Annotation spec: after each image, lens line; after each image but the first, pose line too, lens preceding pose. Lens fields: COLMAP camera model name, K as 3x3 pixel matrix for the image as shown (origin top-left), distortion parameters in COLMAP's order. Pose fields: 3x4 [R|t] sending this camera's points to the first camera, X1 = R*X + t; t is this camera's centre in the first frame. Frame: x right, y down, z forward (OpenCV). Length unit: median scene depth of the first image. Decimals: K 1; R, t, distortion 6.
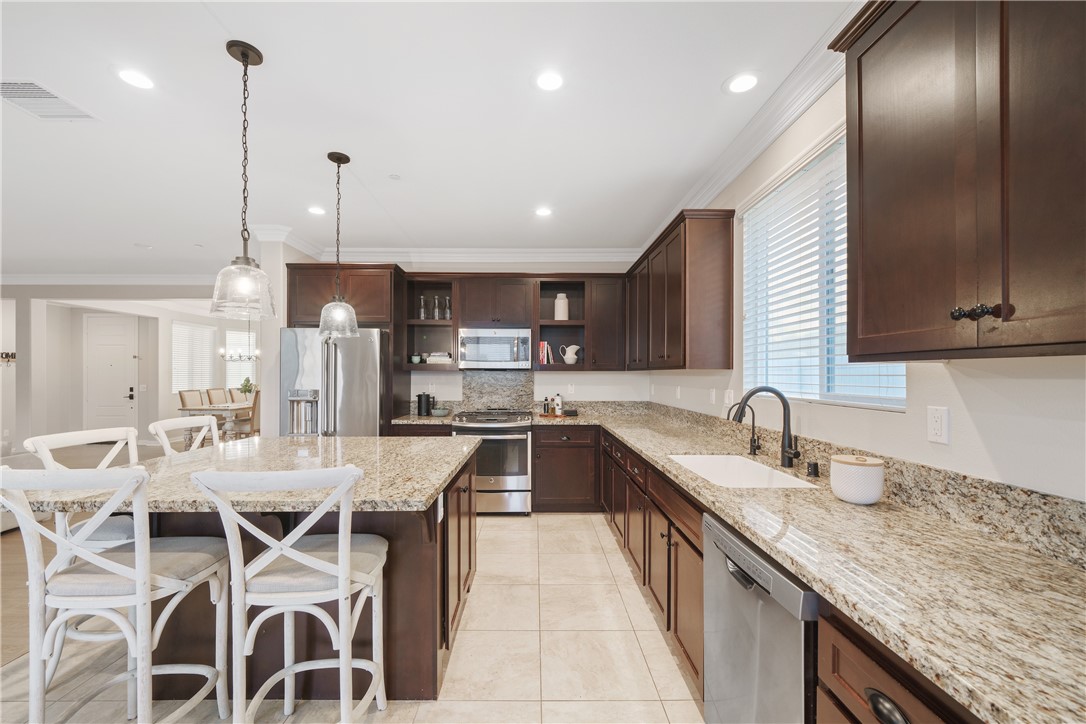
lens RADIAL K [[430.3, 0, 537.9], [0, 430.3, 371.2], [0, 0, 1]] dist [-0.000626, -0.000080]
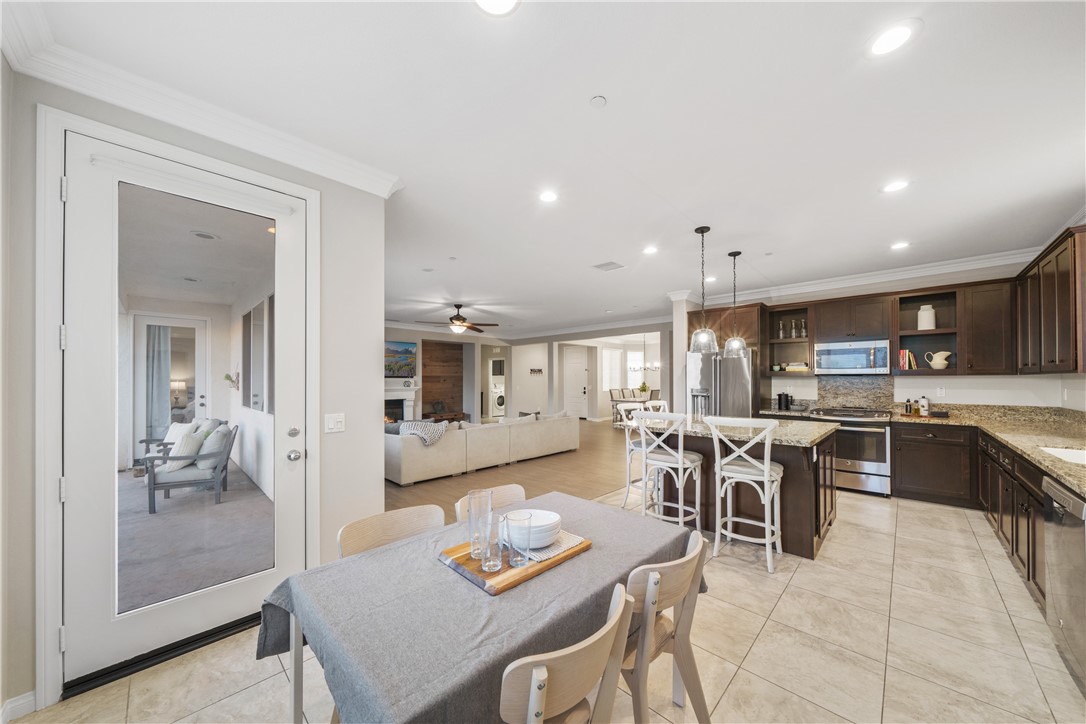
lens RADIAL K [[376.0, 0, 546.5], [0, 376.0, 375.5], [0, 0, 1]] dist [-0.006492, -0.000054]
pose [[0.714396, -0.010237, -0.699667, 0.027941], [0.007290, 0.999948, -0.007187, -0.001242], [0.699704, 0.000034, 0.714433, -0.367545]]
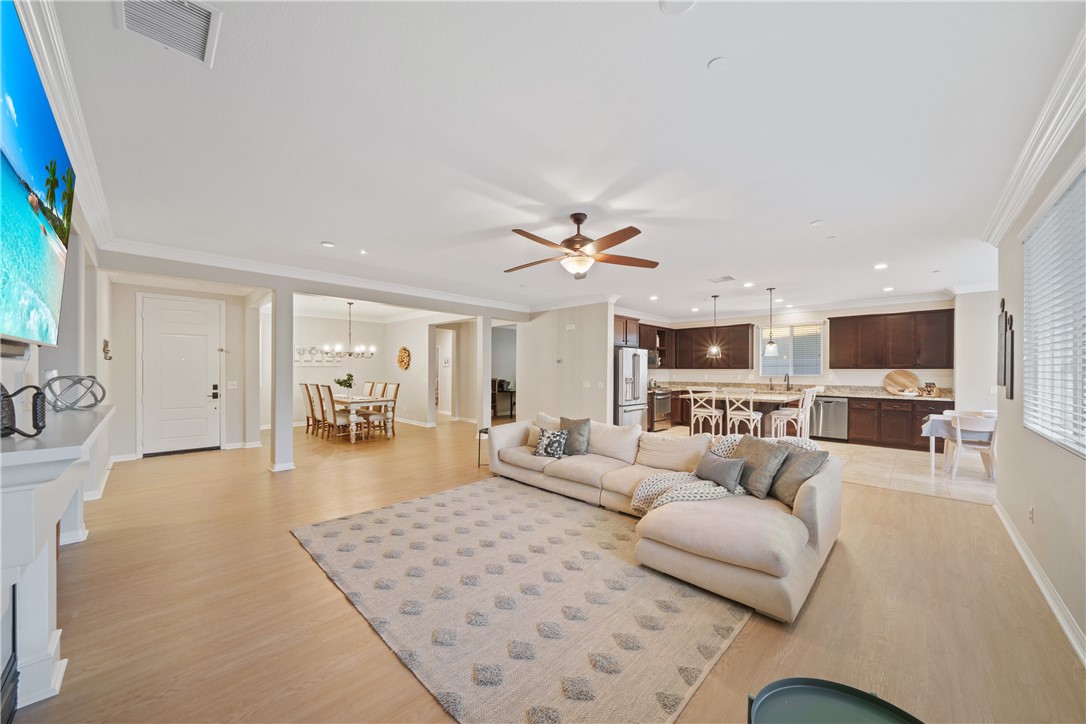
lens RADIAL K [[385.9, 0, 540.1], [0, 385.9, 370.8], [0, 0, 1]] dist [-0.007600, -0.000071]
pose [[0.708191, -0.001518, 0.706019, -1.858610], [-0.007175, 0.999931, 0.009347, -0.004529], [-0.705984, -0.011685, 0.708131, -0.016904]]
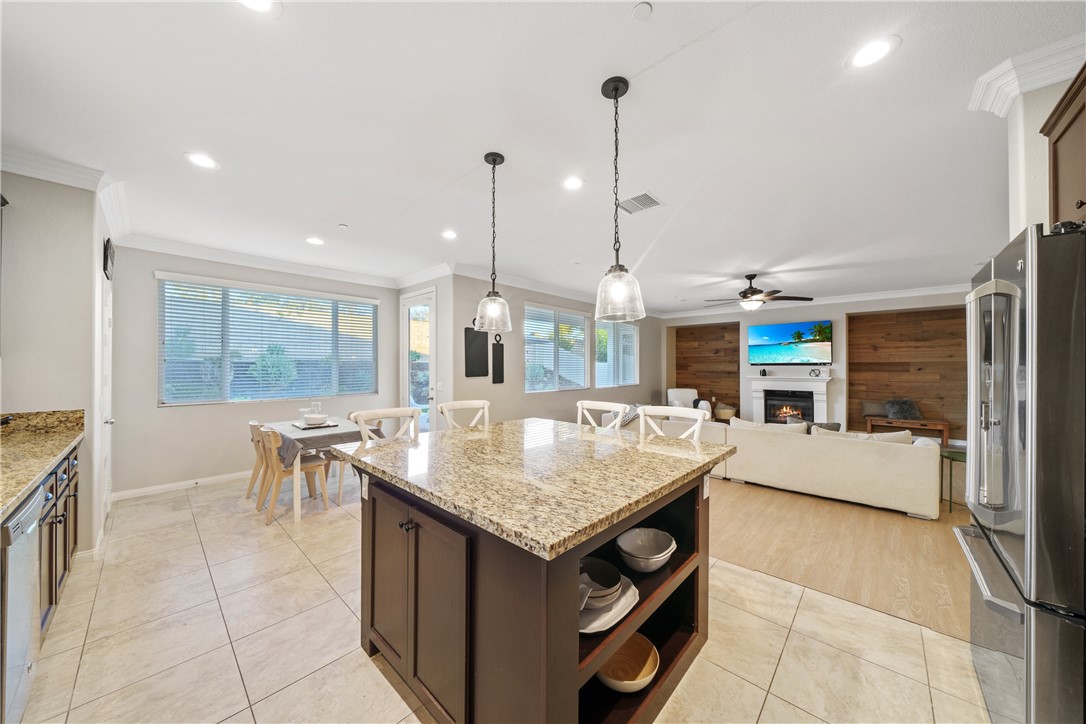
lens RADIAL K [[369.4, 0, 537.5], [0, 369.4, 365.1], [0, 0, 1]] dist [-0.008023, -0.000069]
pose [[-0.694087, -0.006305, -0.719864, 0.061953], [0.001778, 0.999944, -0.010472, 0.004551], [0.719889, -0.008548, -0.694037, 0.791506]]
